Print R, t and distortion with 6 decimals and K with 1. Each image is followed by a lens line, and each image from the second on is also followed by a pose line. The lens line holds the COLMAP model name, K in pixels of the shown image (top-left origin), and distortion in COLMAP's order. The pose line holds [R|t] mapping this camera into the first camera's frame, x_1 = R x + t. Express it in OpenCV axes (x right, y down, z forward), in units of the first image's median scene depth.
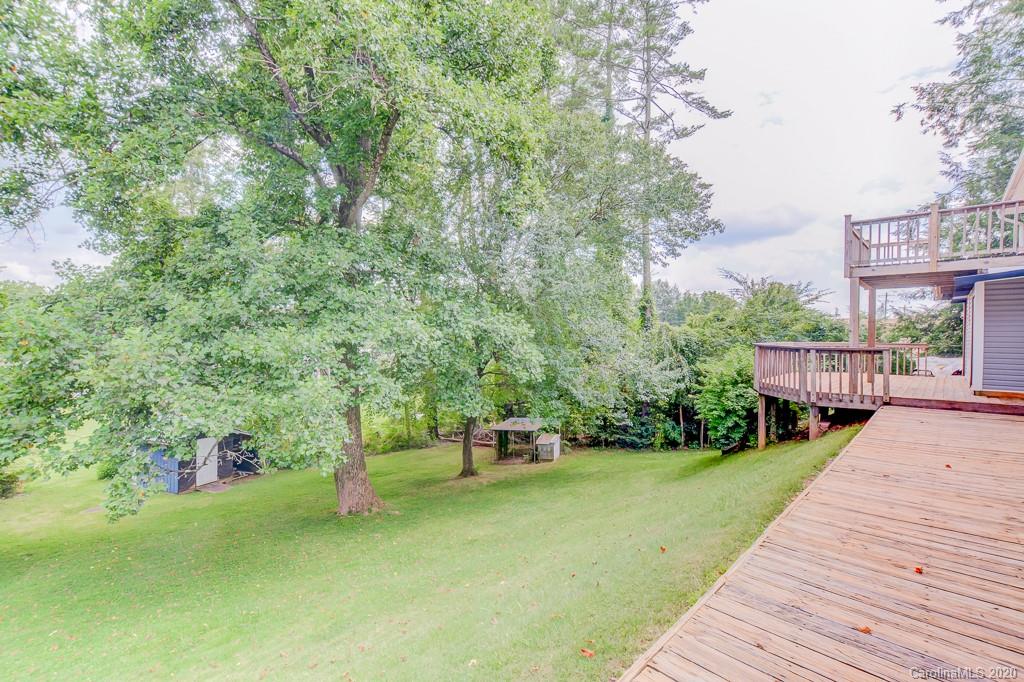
lens RADIAL K [[451.6, 0, 506.6], [0, 451.6, 340.5], [0, 0, 1]] dist [-0.017820, 0.005606]
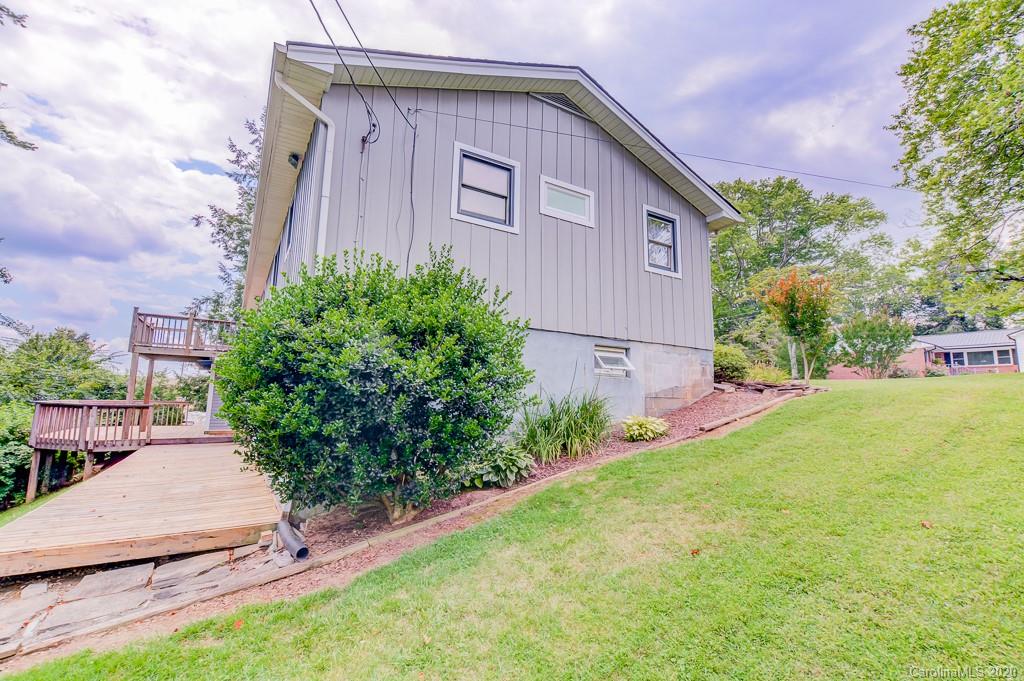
lens RADIAL K [[451.6, 0, 506.6], [0, 451.6, 340.0], [0, 0, 1]] dist [-0.017820, 0.005606]
pose [[0.241603, 0.130508, 0.961559, -0.209814], [-0.006582, 0.991112, -0.132866, -0.004223], [-0.970353, 0.025772, 0.240315, -0.335737]]
